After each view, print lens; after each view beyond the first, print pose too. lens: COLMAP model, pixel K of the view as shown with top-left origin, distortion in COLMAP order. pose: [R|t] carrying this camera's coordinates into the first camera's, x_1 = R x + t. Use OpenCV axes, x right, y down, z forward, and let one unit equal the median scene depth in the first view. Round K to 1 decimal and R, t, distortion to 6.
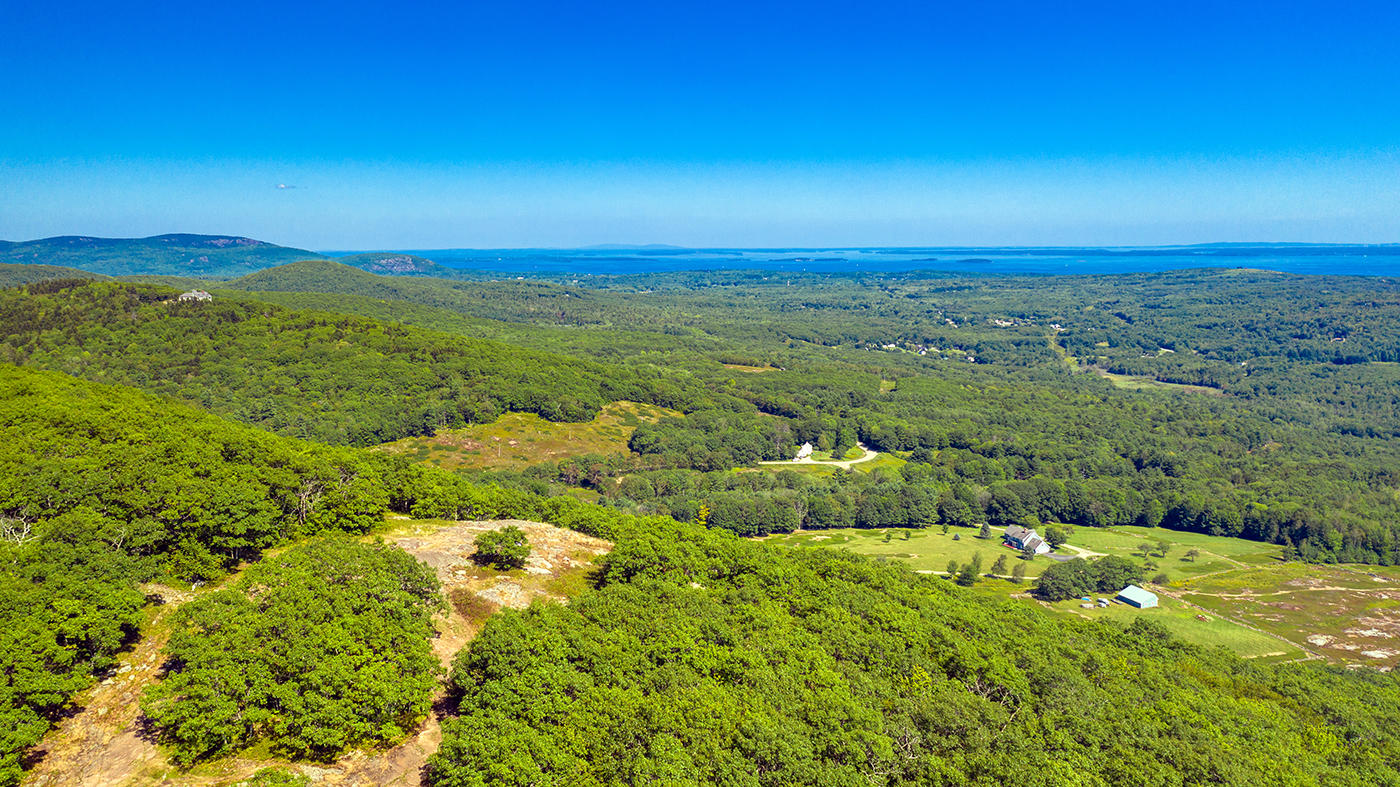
lens RADIAL K [[1101.5, 0, 697.3], [0, 1101.5, 396.2], [0, 0, 1]] dist [-0.022420, 0.058419]
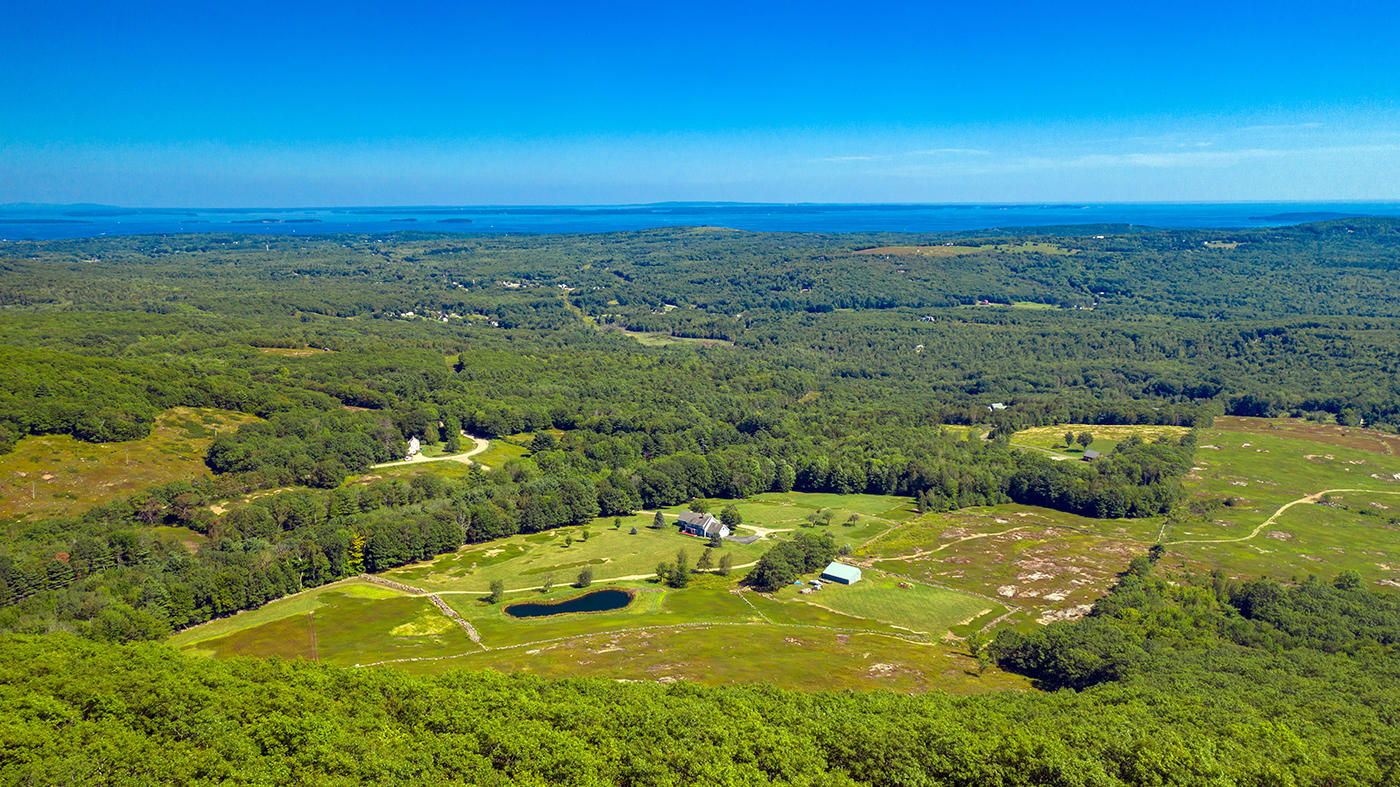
lens RADIAL K [[1097.6, 0, 693.0], [0, 1097.6, 395.2], [0, 0, 1]] dist [-0.017851, 0.059501]
pose [[0.891797, -0.078604, 0.445555, -0.096200], [0.062288, 0.996746, 0.051171, -0.024389], [-0.448127, -0.017881, 0.893791, 0.104485]]
